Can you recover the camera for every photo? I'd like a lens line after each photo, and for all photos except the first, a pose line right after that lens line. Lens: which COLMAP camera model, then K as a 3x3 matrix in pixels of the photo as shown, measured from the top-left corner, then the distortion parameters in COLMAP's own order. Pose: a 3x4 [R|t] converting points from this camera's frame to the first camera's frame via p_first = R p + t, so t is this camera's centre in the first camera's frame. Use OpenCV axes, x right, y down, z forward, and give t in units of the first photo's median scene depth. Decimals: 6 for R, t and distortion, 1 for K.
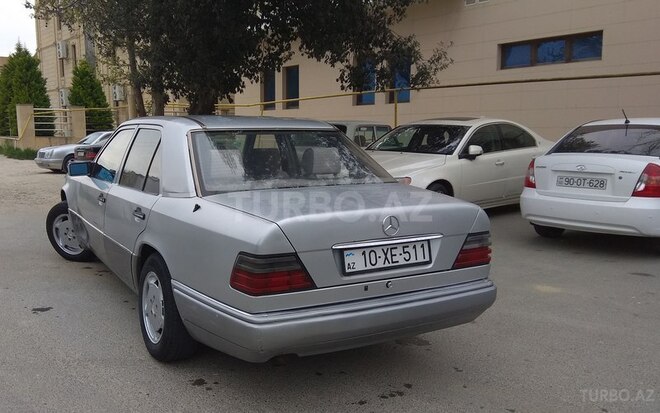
lens RADIAL K [[626.3, 0, 292.6], [0, 626.3, 206.5], [0, 0, 1]] dist [-0.002779, -0.014238]
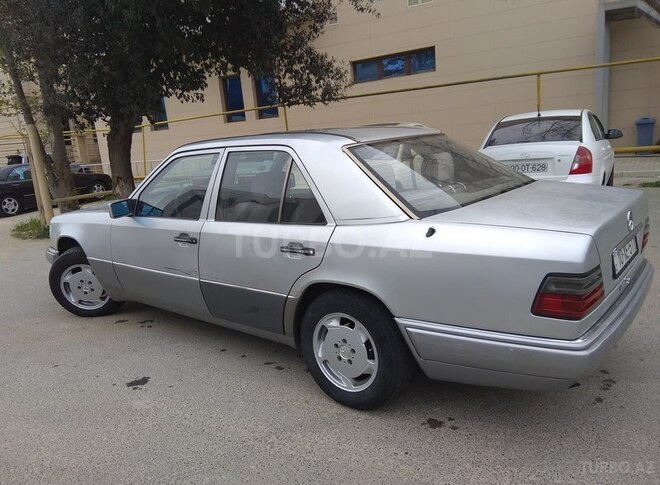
lens RADIAL K [[525.5, 0, 329.5], [0, 525.5, 258.6], [0, 0, 1]] dist [-0.001299, -0.003850]
pose [[0.924569, -0.161642, 0.345027, -0.283128], [0.130073, 0.985052, 0.112932, -0.032498], [-0.358125, -0.059535, 0.931774, 0.199120]]
